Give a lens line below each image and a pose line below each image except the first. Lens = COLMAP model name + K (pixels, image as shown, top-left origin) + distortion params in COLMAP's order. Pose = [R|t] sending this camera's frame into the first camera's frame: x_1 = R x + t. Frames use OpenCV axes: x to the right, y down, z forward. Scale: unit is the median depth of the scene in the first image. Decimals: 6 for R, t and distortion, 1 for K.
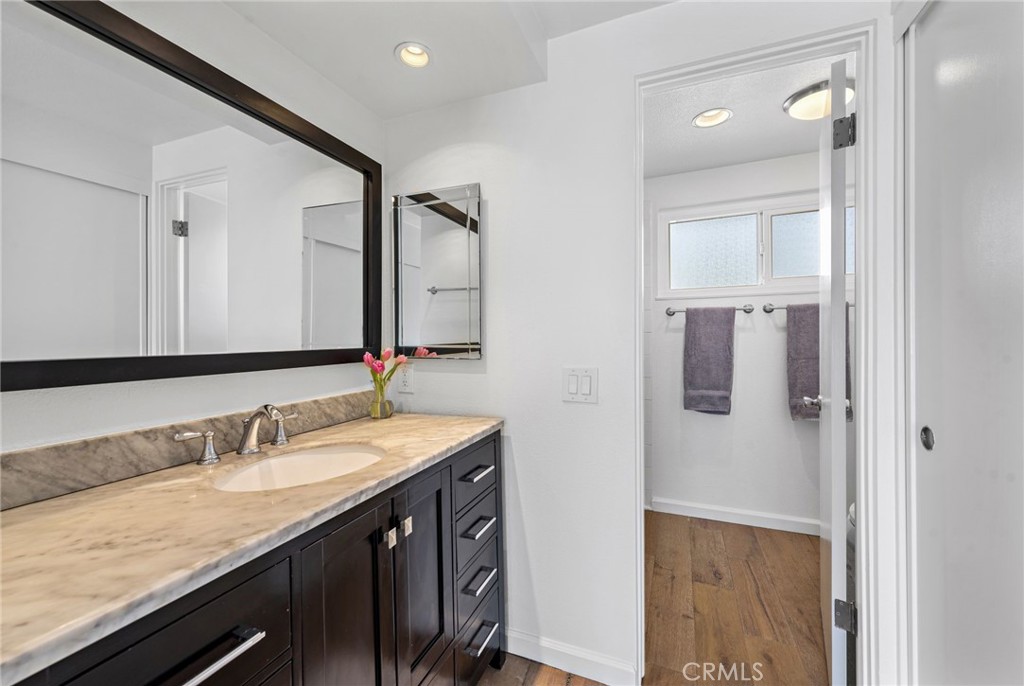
lens RADIAL K [[399.6, 0, 514.3], [0, 399.6, 337.6], [0, 0, 1]] dist [0.009102, -0.001343]
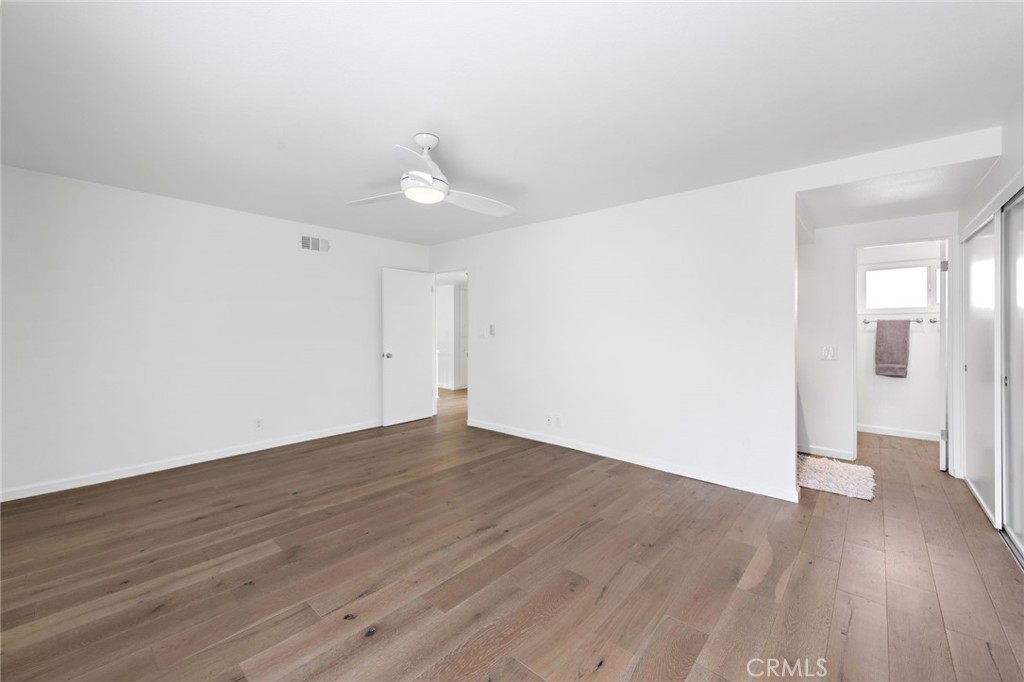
lens RADIAL K [[399.6, 0, 511.9], [0, 399.6, 332.3], [0, 0, 1]] dist [0.009102, -0.001343]
pose [[0.942541, 0.003673, -0.334070, -0.558791], [-0.002701, 0.999991, 0.003376, -0.018794], [0.334079, -0.002280, 0.942542, -1.359850]]
